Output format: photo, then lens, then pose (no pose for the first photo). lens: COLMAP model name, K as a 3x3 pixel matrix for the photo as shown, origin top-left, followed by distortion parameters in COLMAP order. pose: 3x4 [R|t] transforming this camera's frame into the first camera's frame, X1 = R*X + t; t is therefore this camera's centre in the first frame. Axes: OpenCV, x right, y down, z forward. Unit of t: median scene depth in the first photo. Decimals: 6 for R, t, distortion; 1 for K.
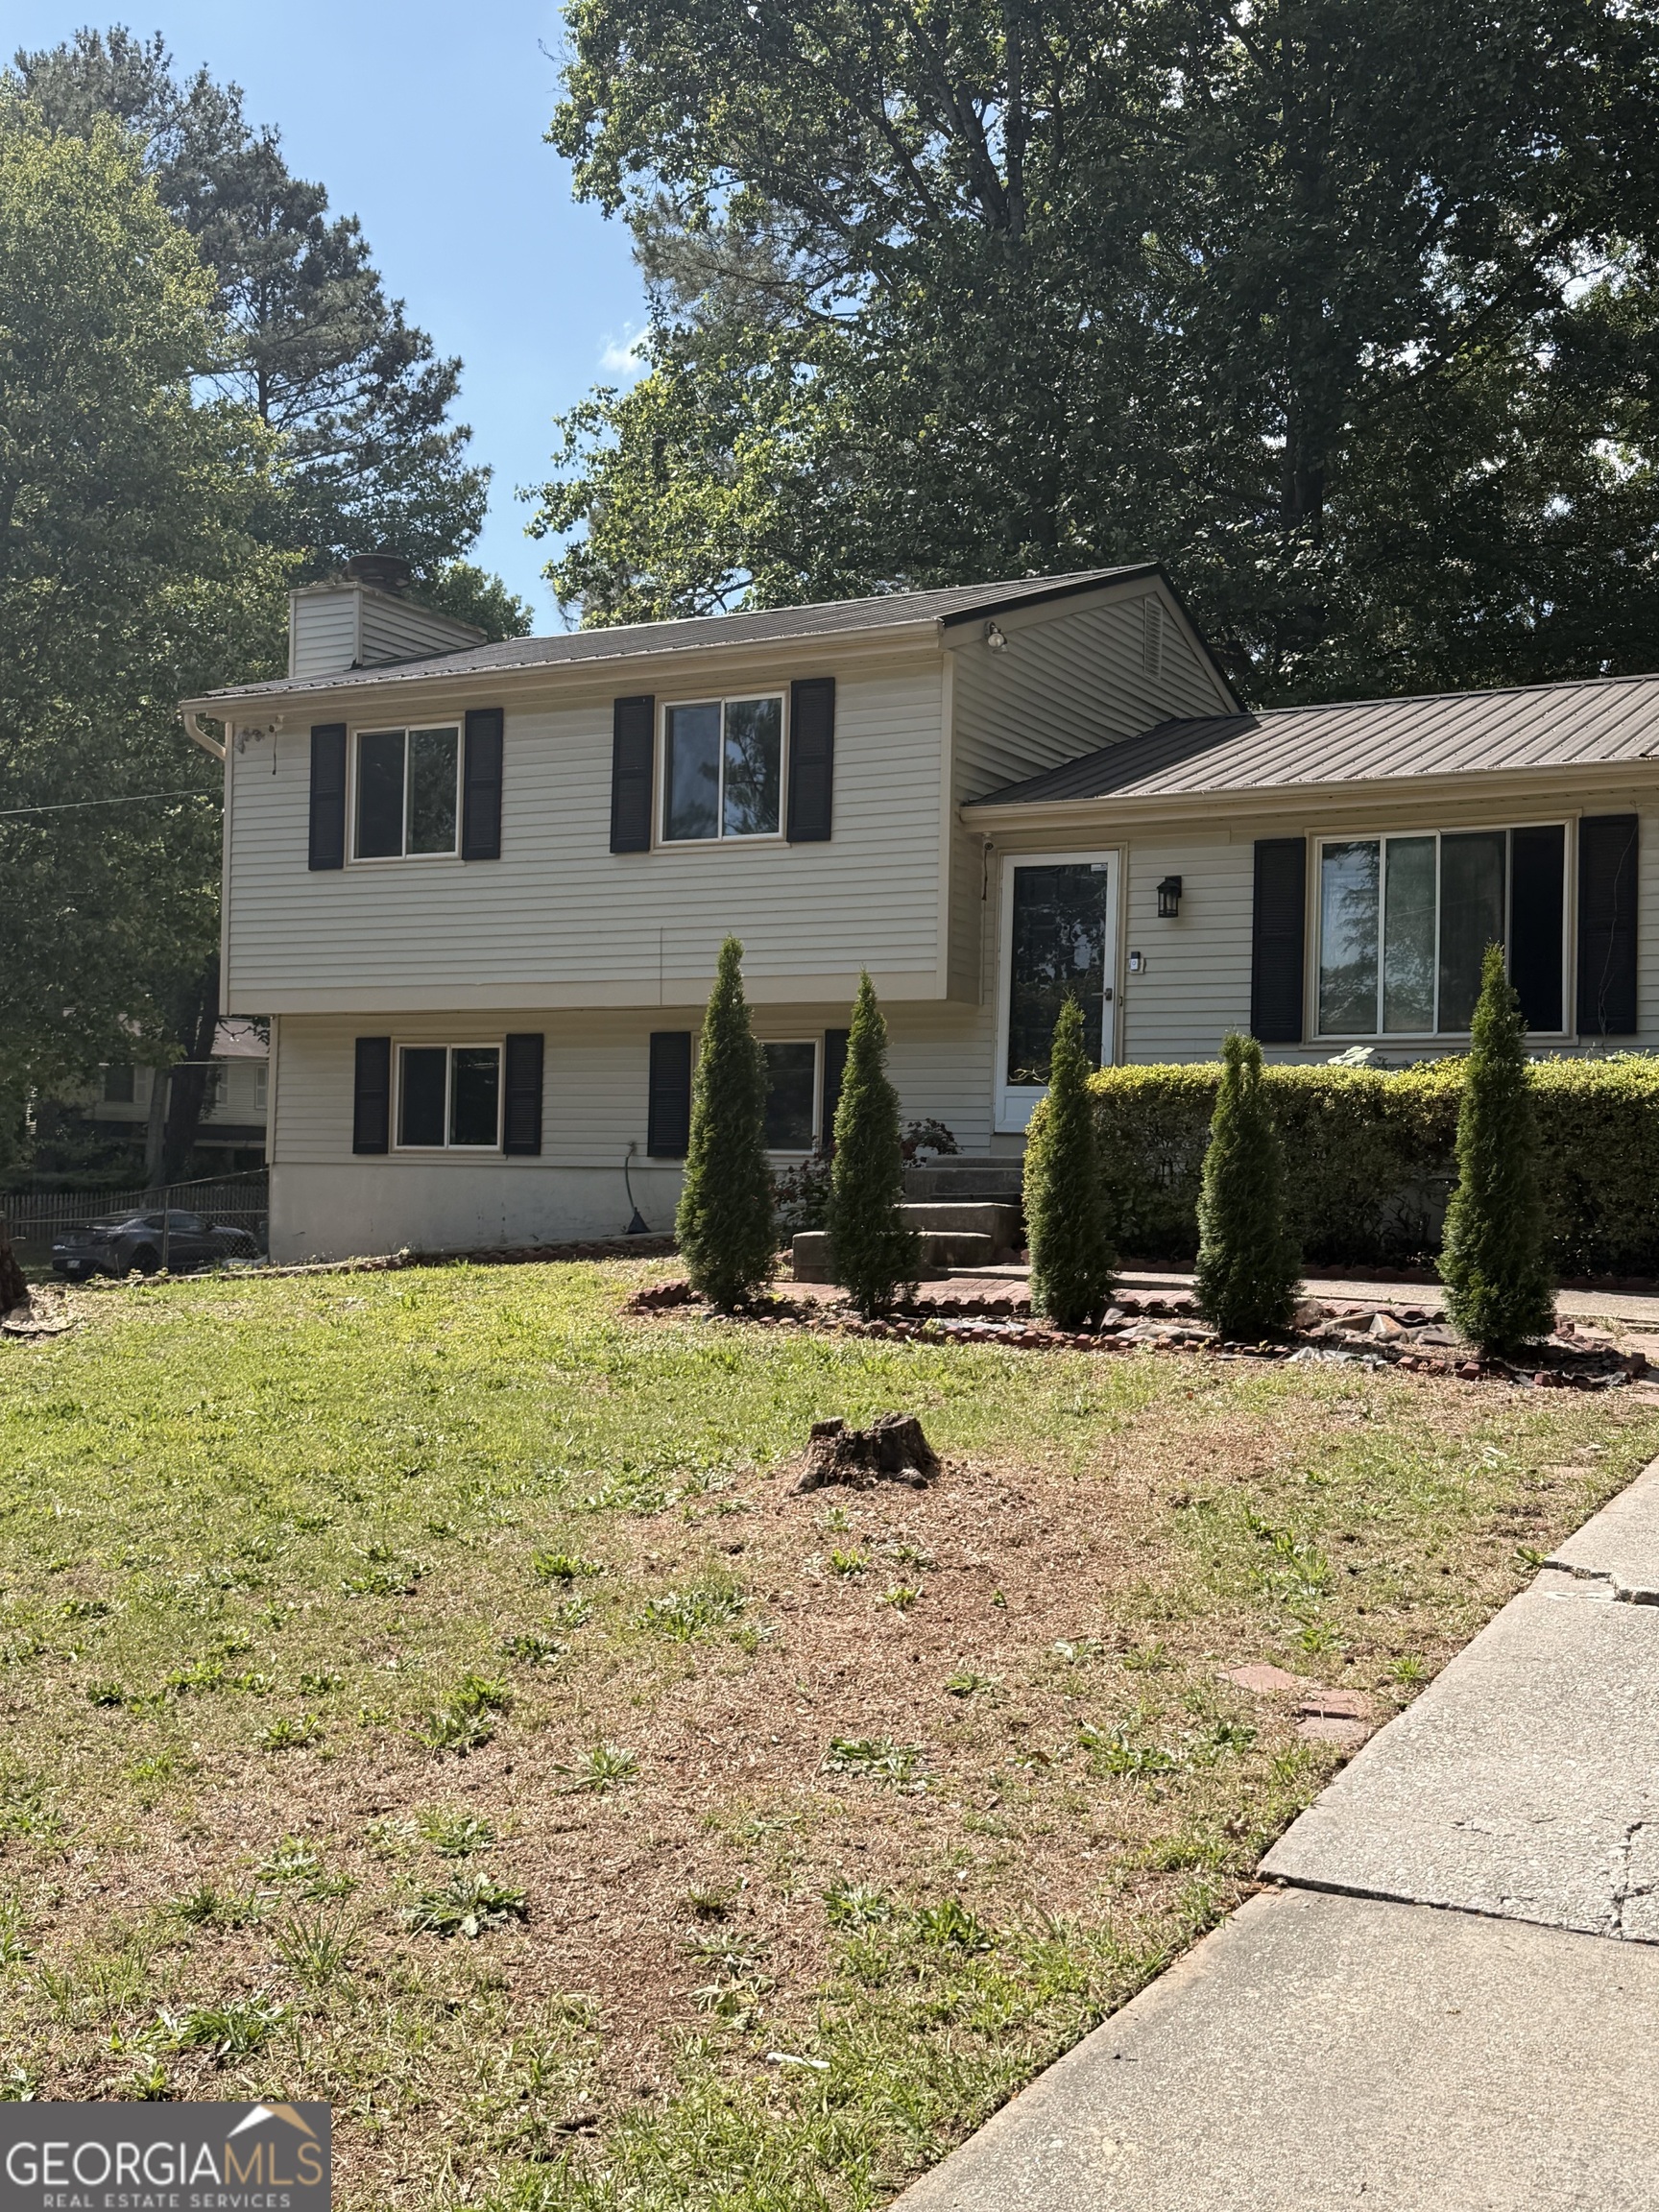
lens RADIAL K [[2364.6, 0, 829.5], [0, 2364.6, 1106.0], [0, 0, 1]] dist [0.193251, -0.524009]
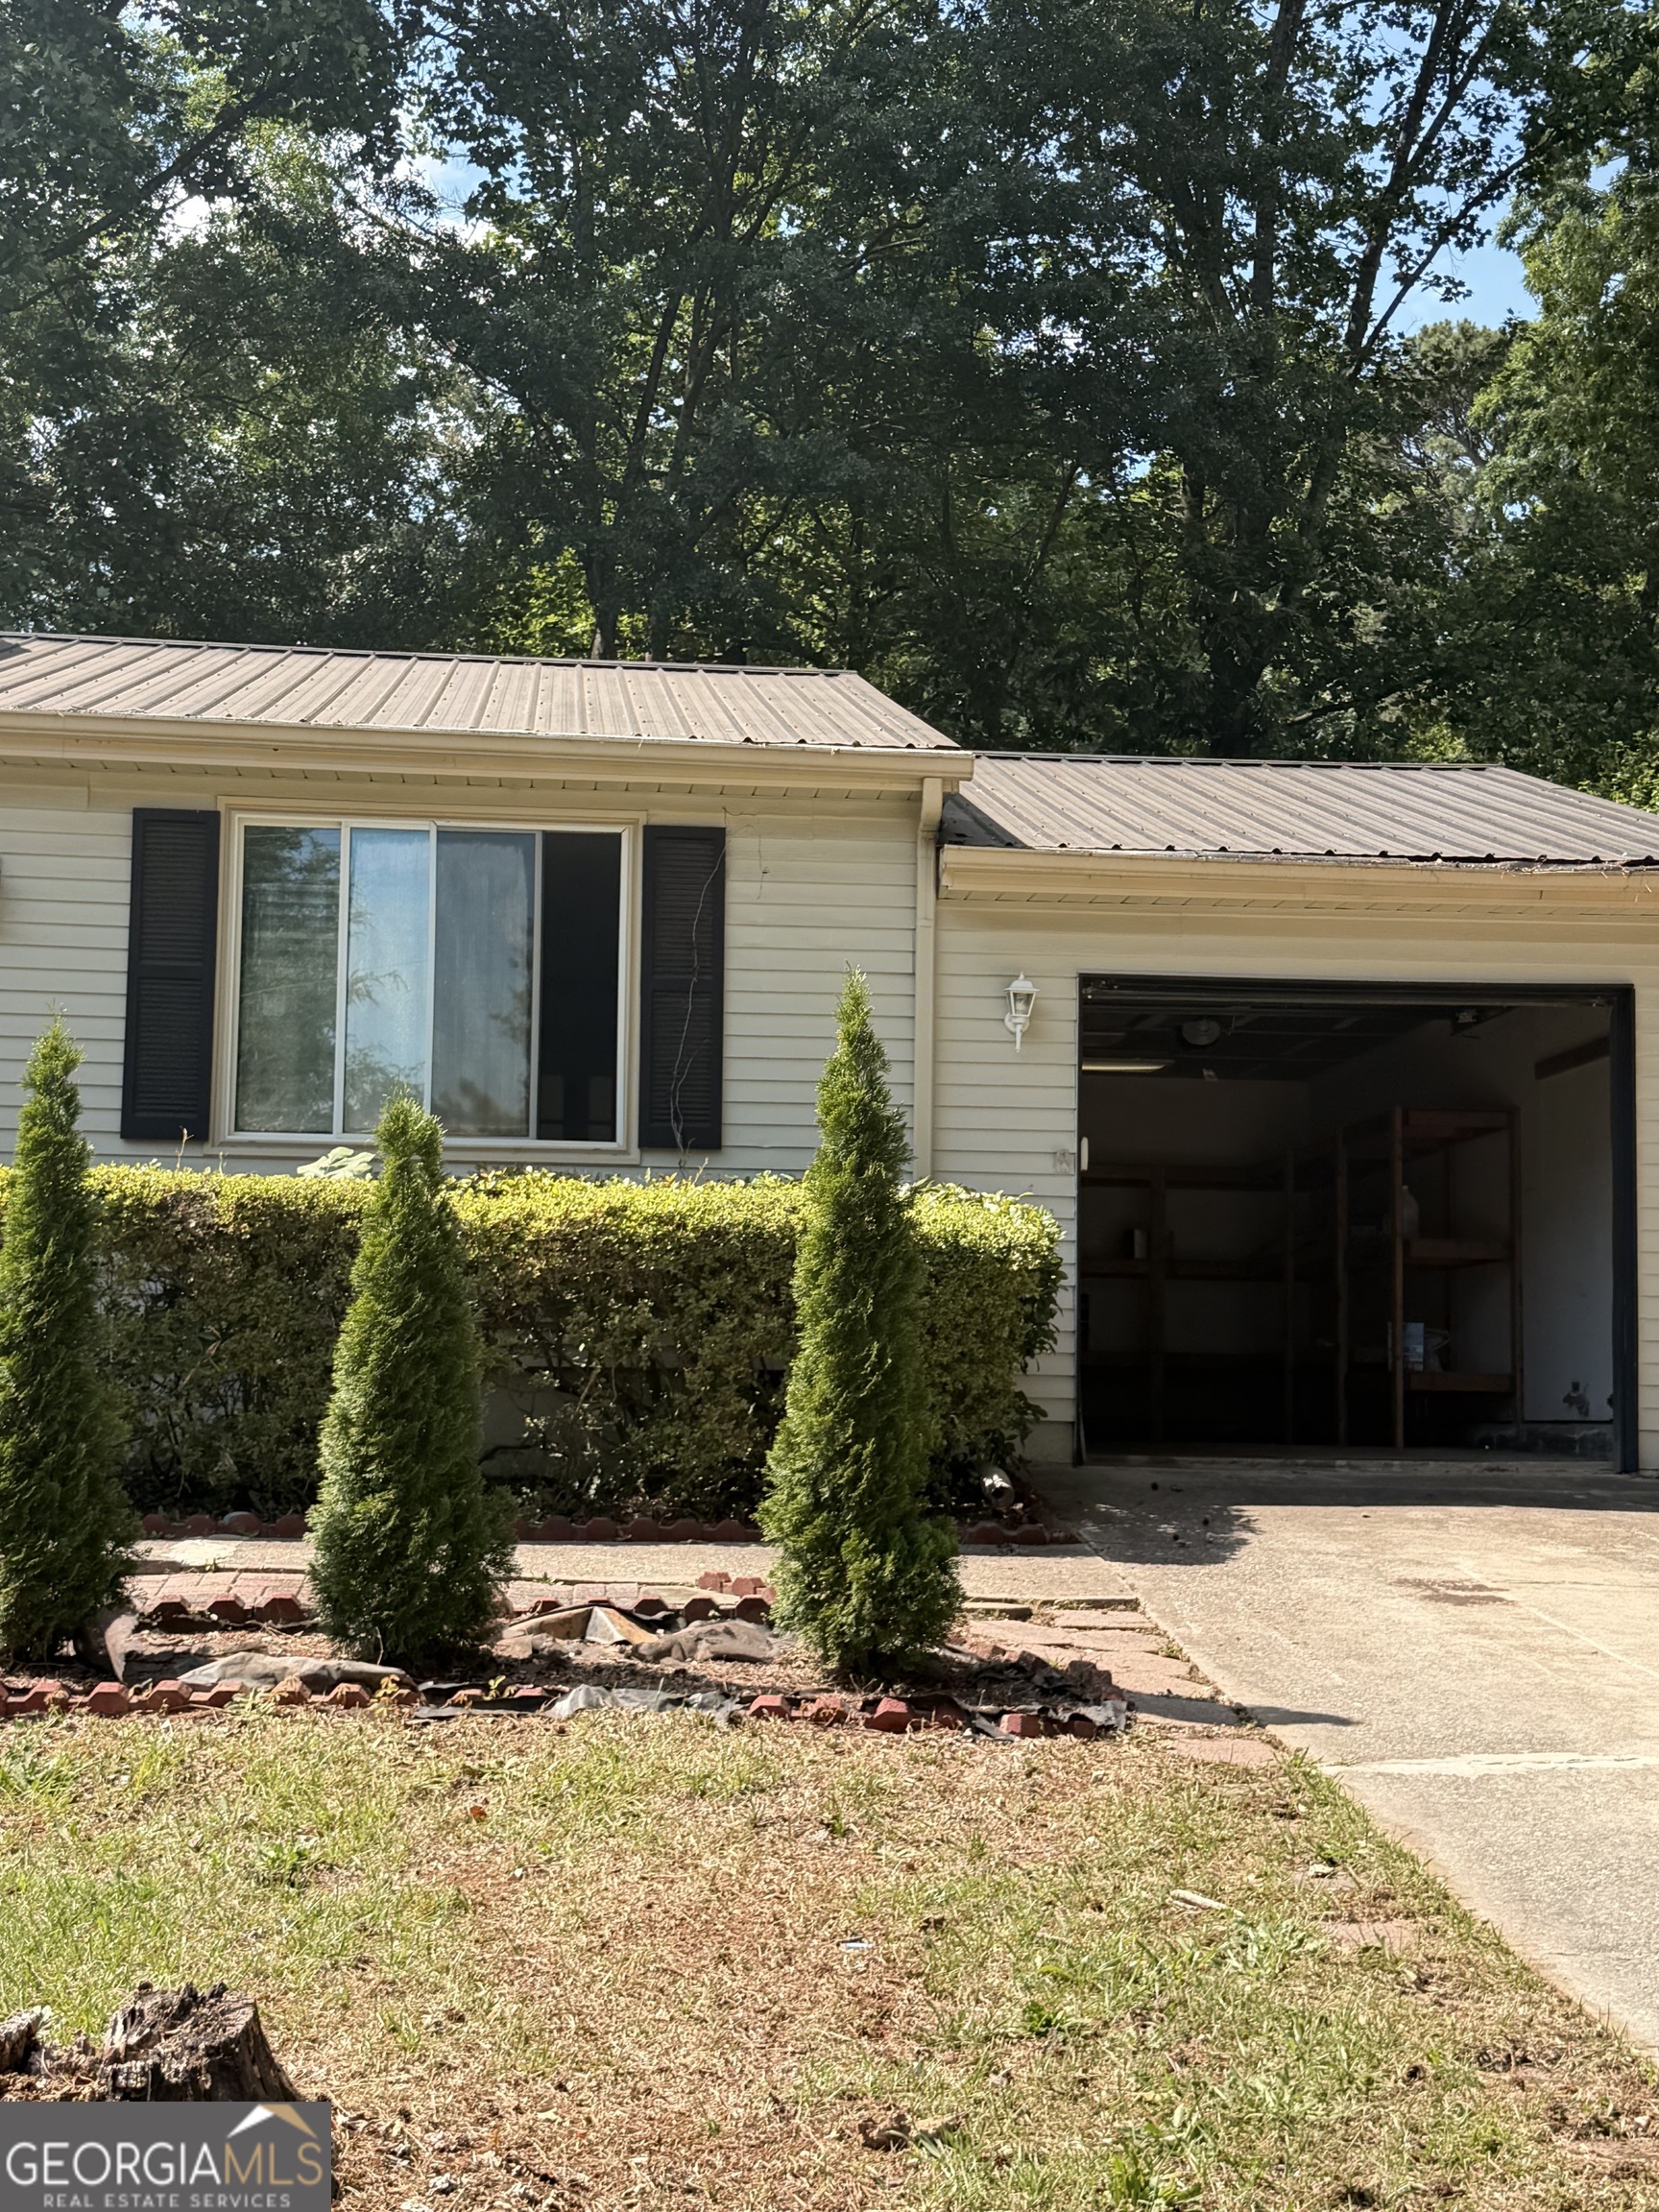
lens RADIAL K [[2870.6, 0, 829.5], [0, 2870.6, 1106.0], [0, 0, 1]] dist [0.204020, -0.502857]
pose [[0.825222, 0.052378, 0.562375, -0.082081], [-0.020283, 0.997797, -0.063168, 0.007077], [-0.564444, 0.040721, 0.824466, 0.273275]]
